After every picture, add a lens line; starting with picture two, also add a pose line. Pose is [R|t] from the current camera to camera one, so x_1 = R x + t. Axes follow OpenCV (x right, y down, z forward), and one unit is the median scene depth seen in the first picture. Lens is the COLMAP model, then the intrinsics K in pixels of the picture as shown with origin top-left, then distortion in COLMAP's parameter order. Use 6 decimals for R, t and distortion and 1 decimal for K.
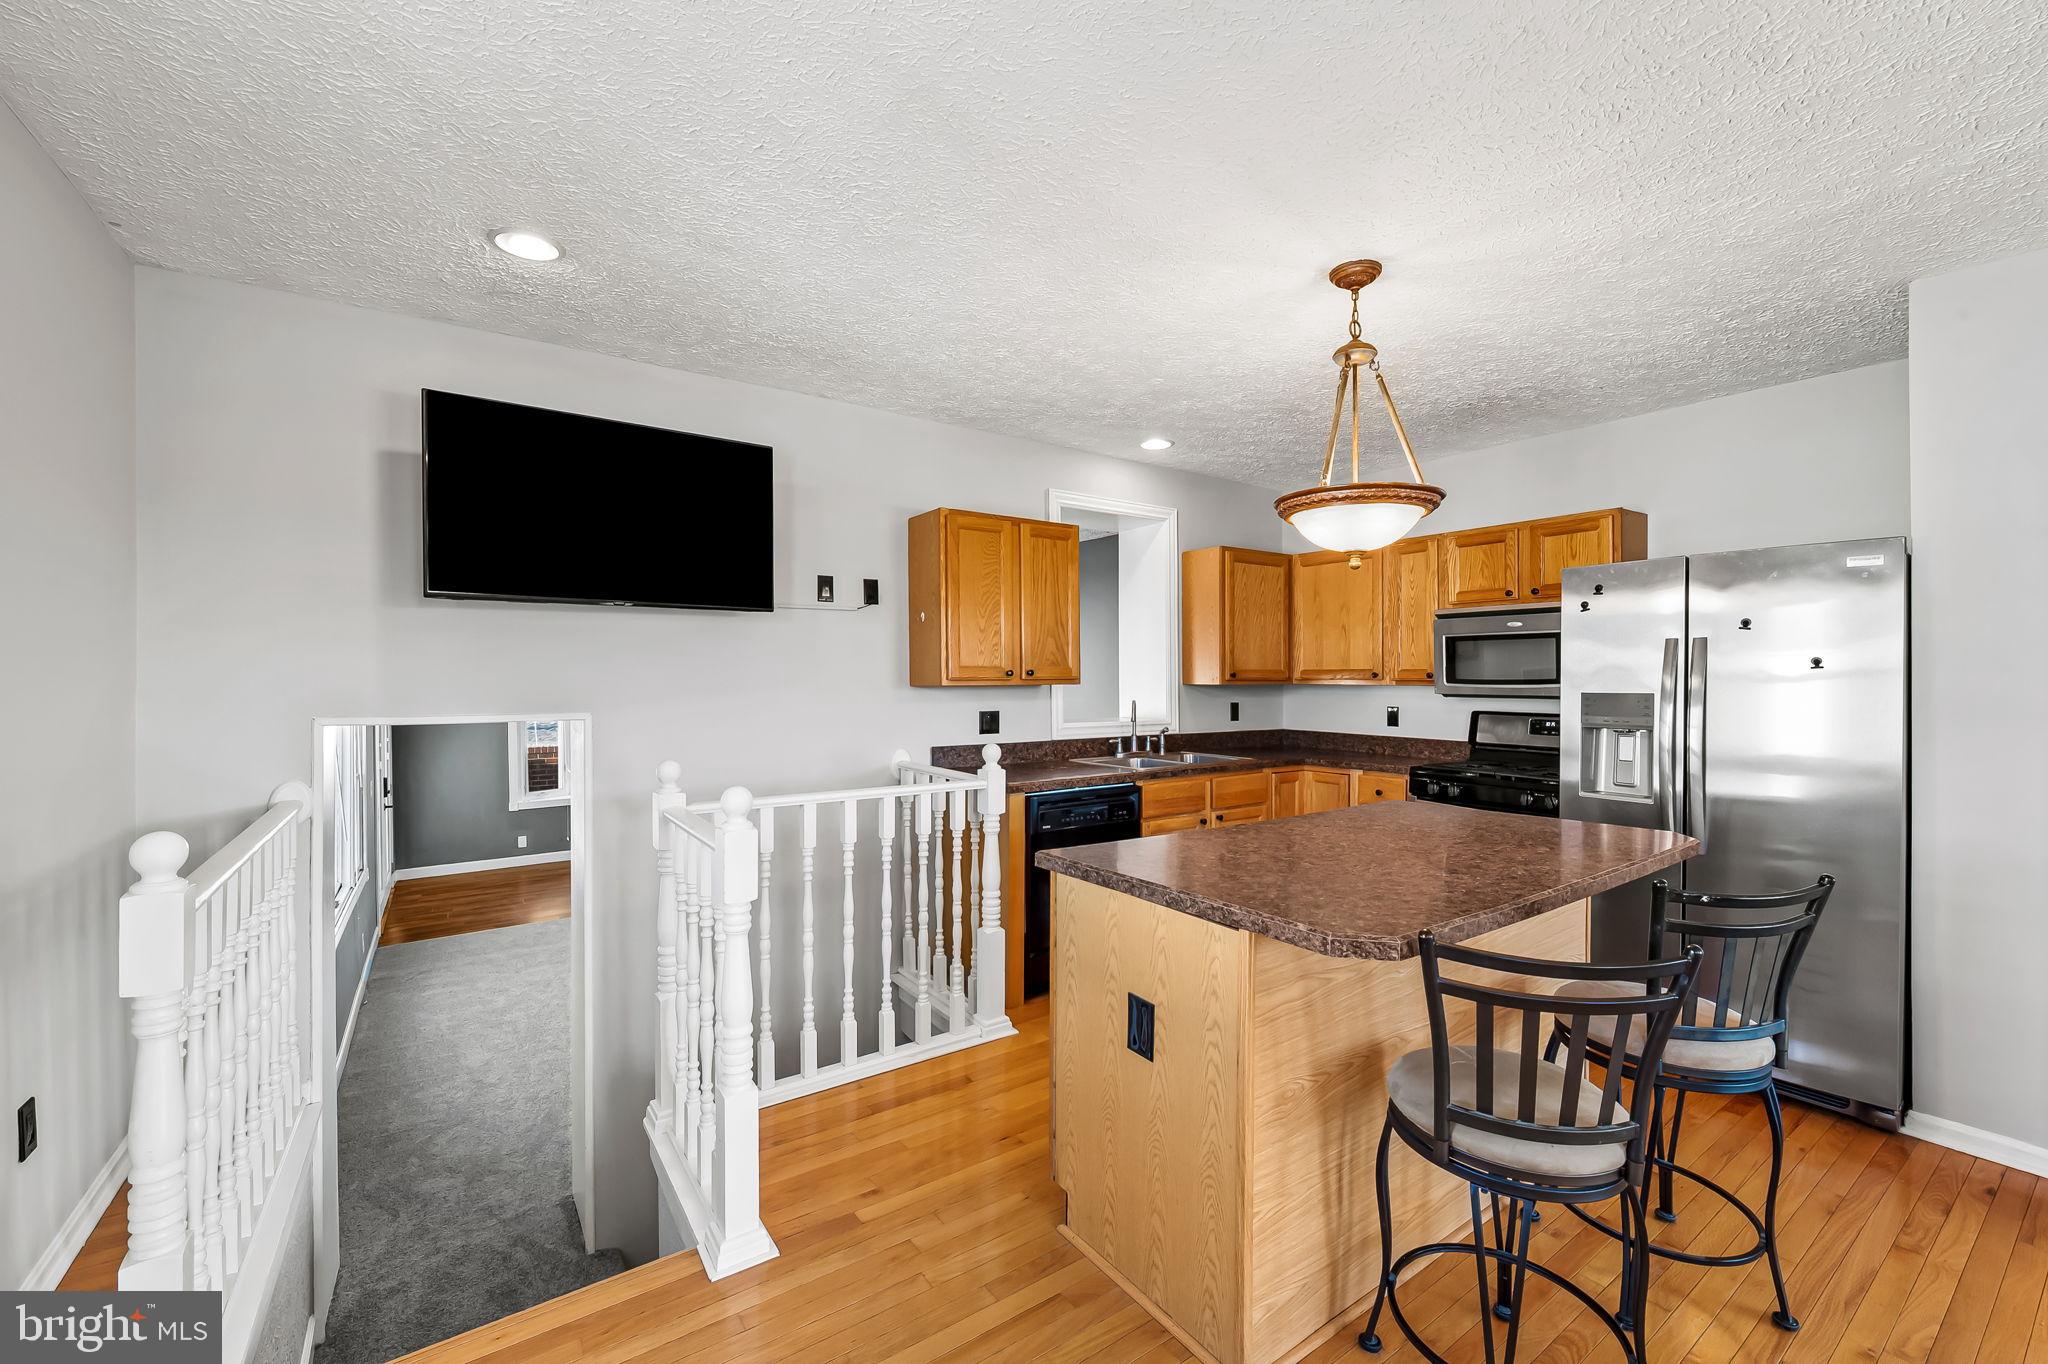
lens RADIAL K [[830.9, 0, 1024.0], [0, 830.9, 682.0], [0, 0, 1]] dist [-0.000148, -0.000165]
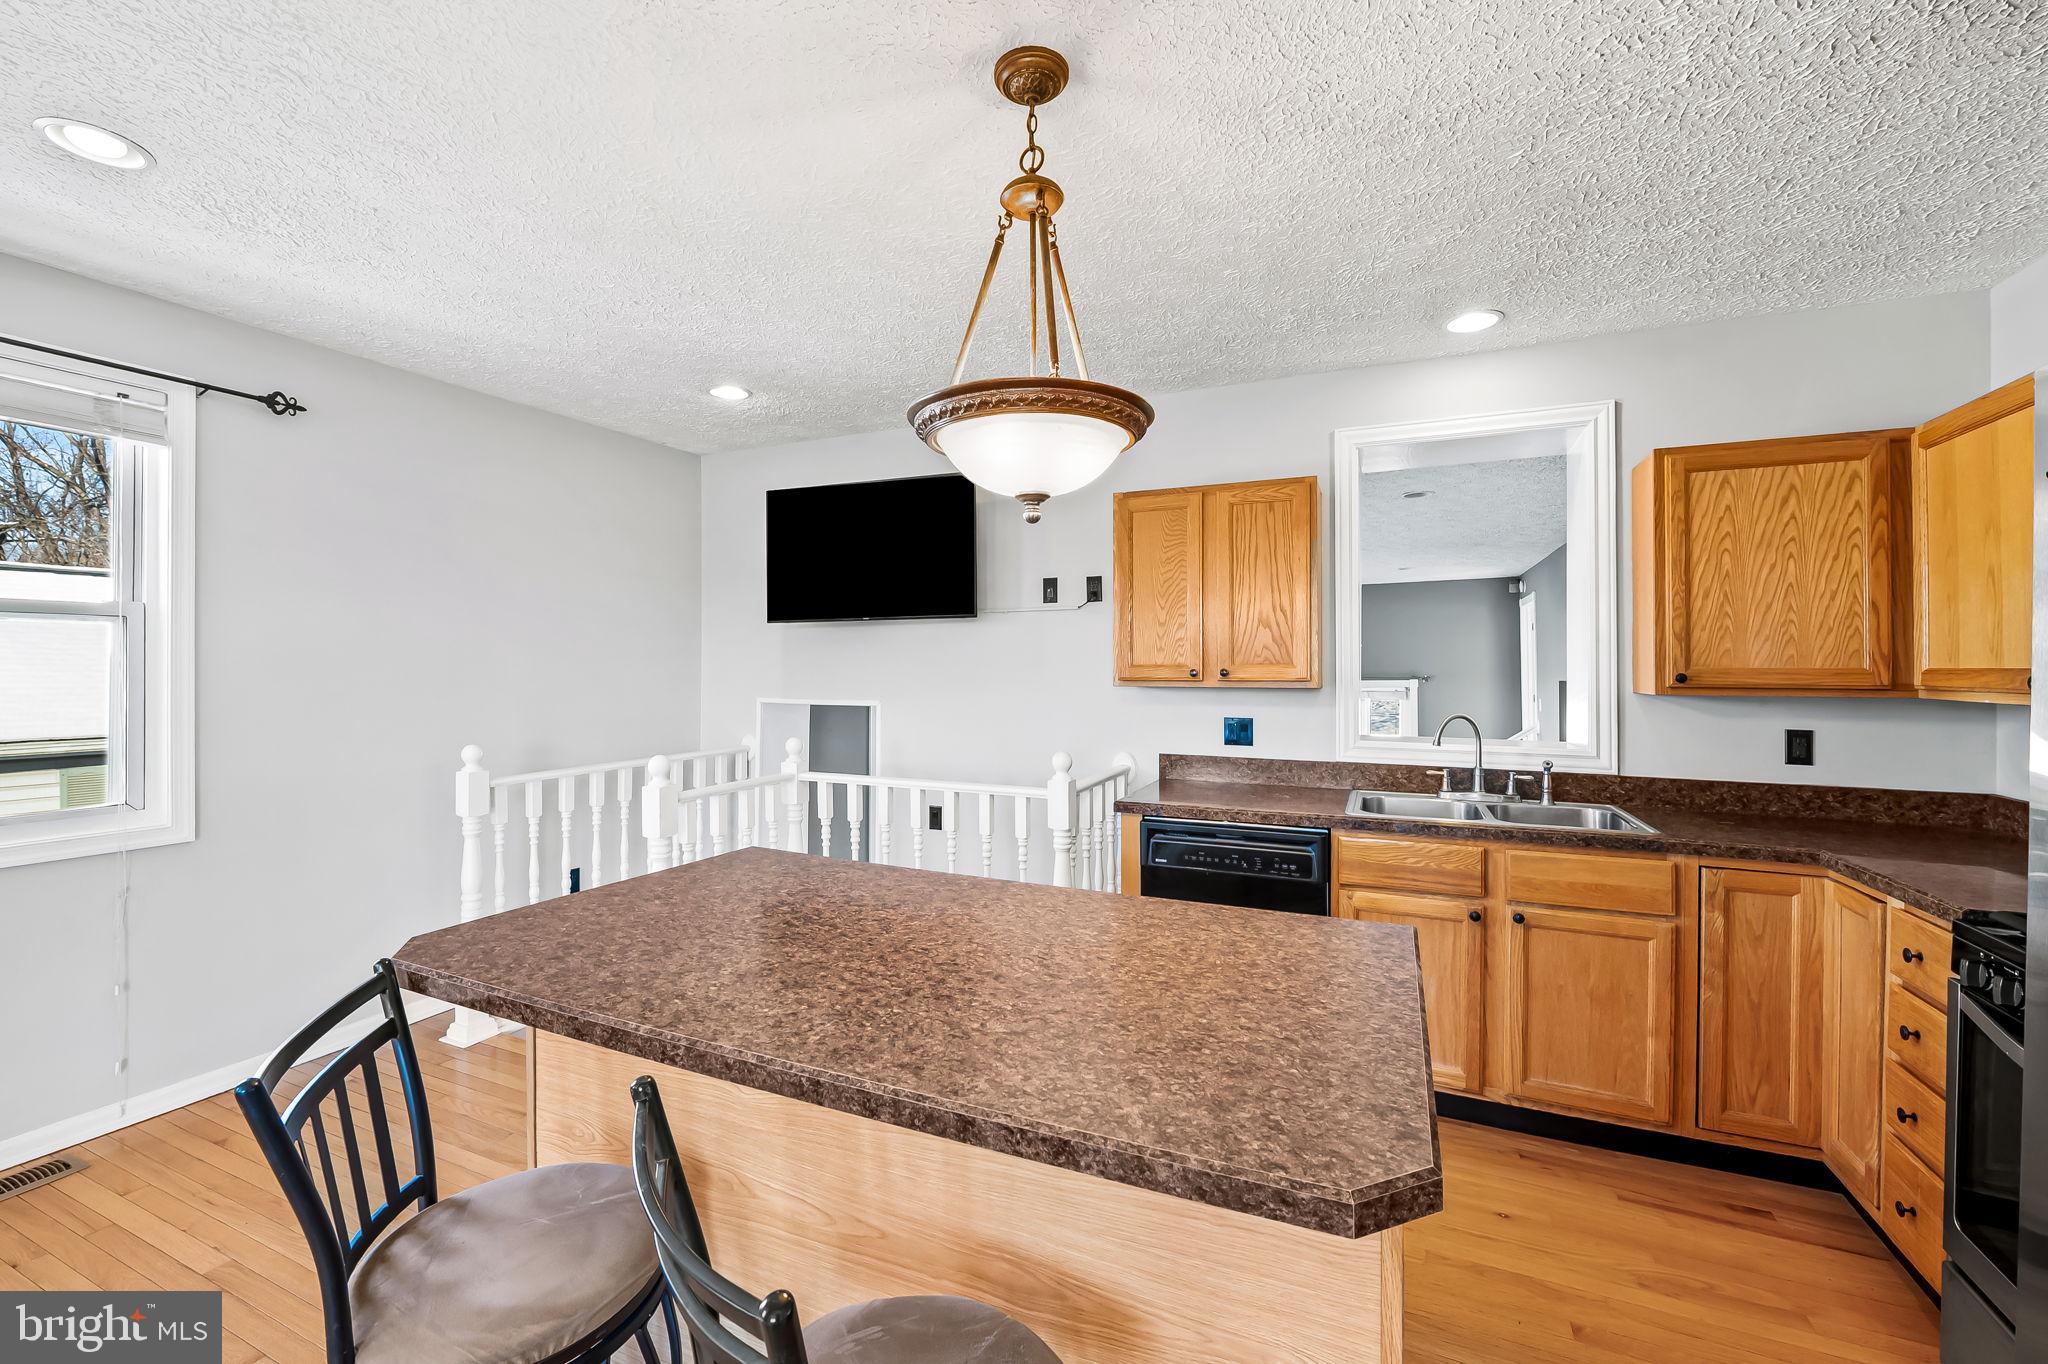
lens RADIAL K [[837.0, 0, 1025.2], [0, 837.0, 655.3], [0, 0, 1]] dist [-0.002407, -0.002143]
pose [[0.518805, -0.009640, -0.854838, 0.617525], [-0.008623, 0.999827, -0.016509, -0.013103], [0.854849, 0.015936, 0.518632, 0.418146]]
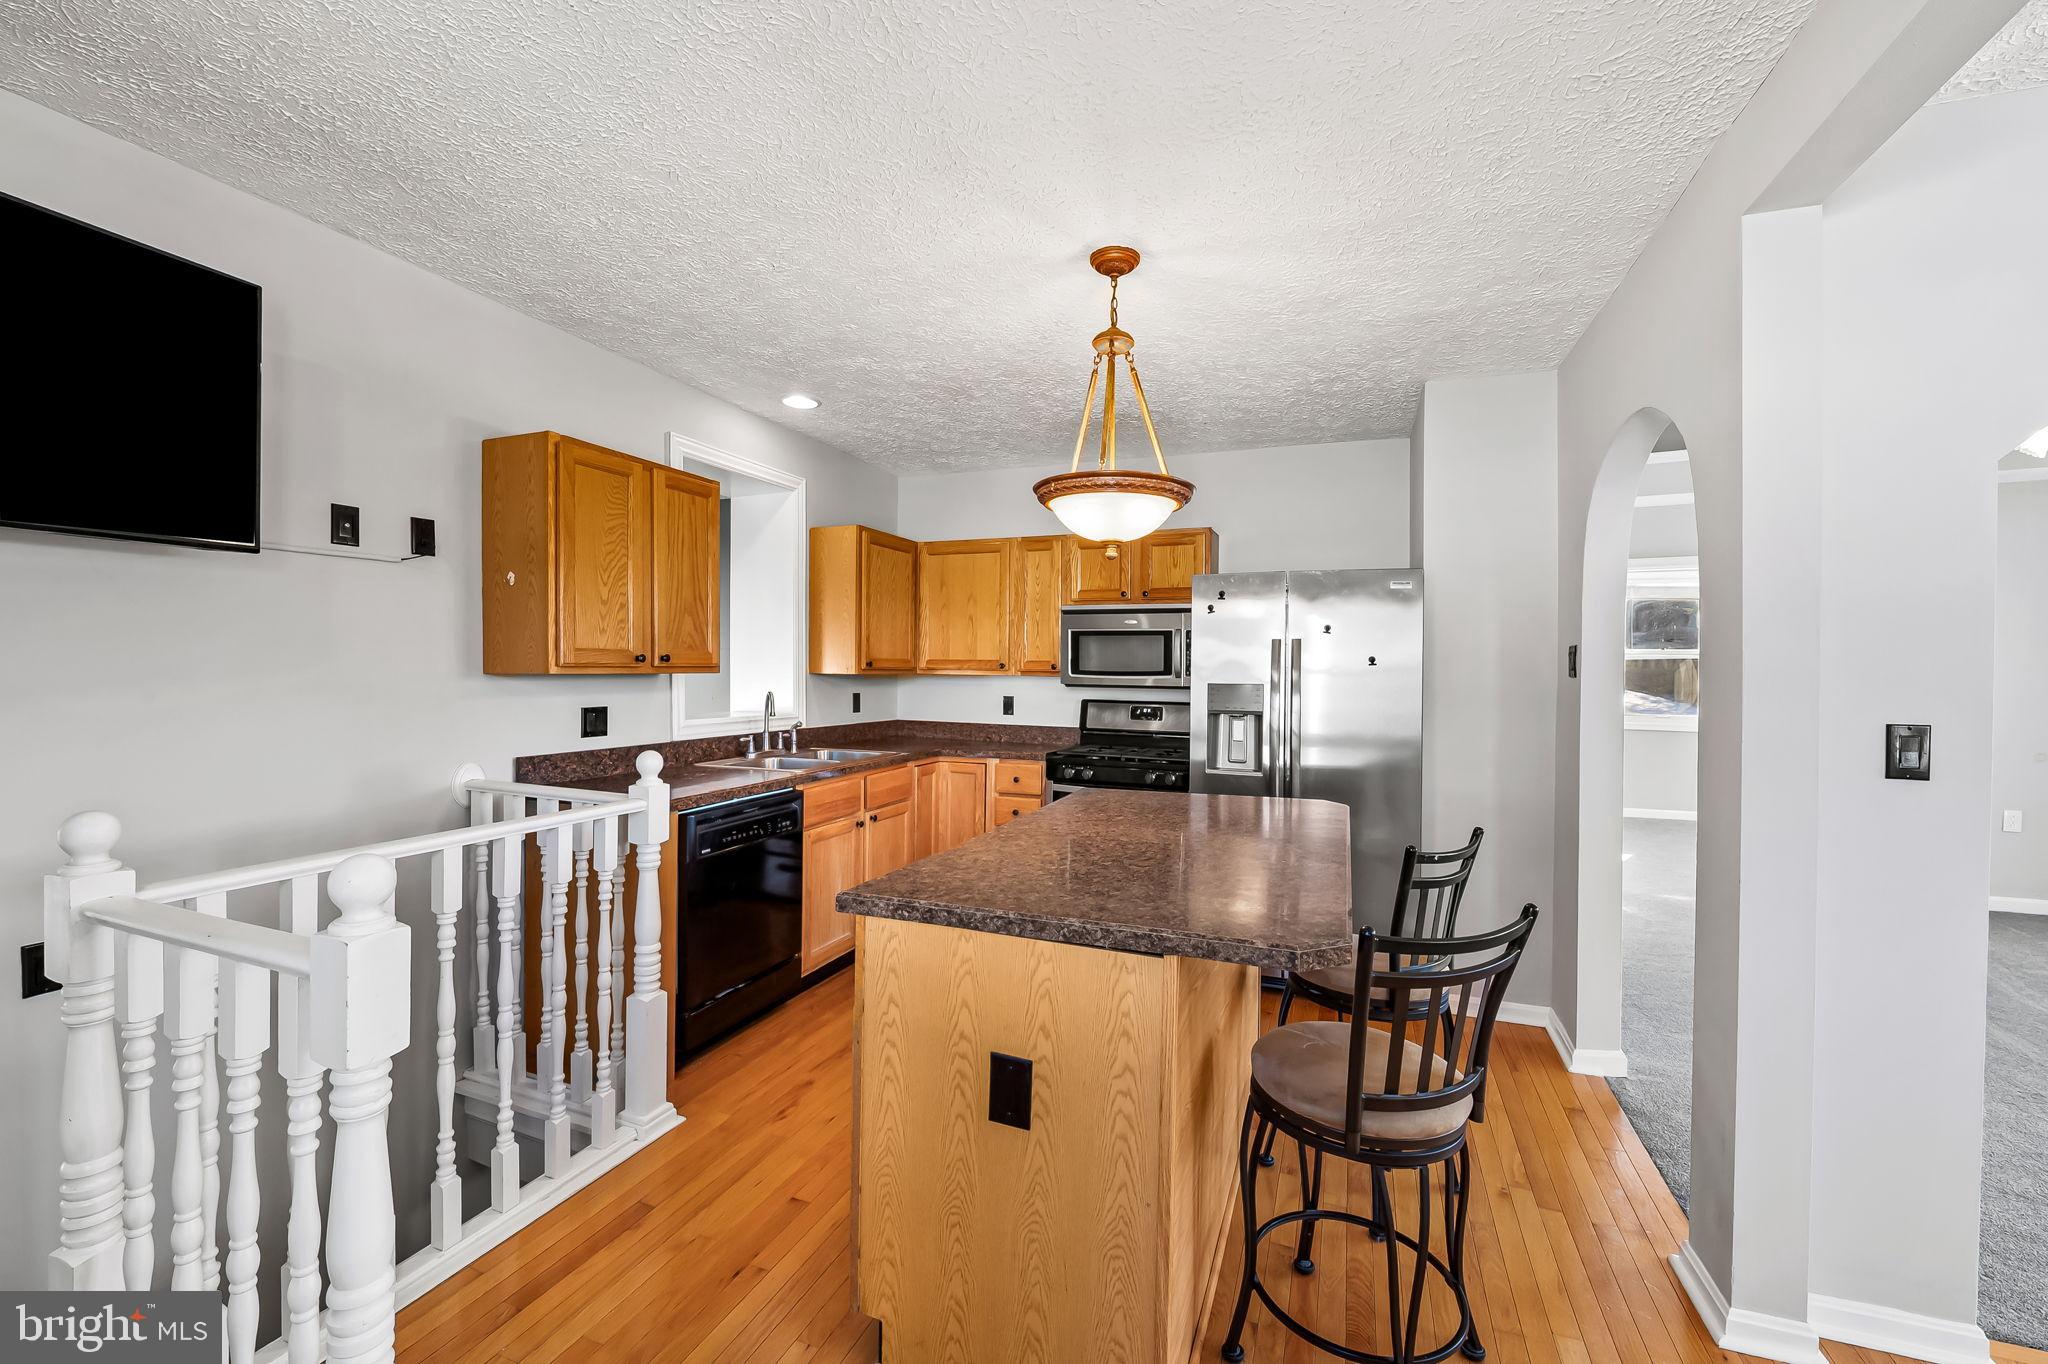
lens RADIAL K [[830.0, 0, 1028.4], [0, 830.0, 673.3], [0, 0, 1]] dist [-0.003294, -0.000418]
pose [[0.831103, 0.006124, 0.556085, -0.148024], [-0.008169, 0.999966, 0.001197, -0.000419], [-0.556059, -0.005538, 0.831124, 0.149404]]
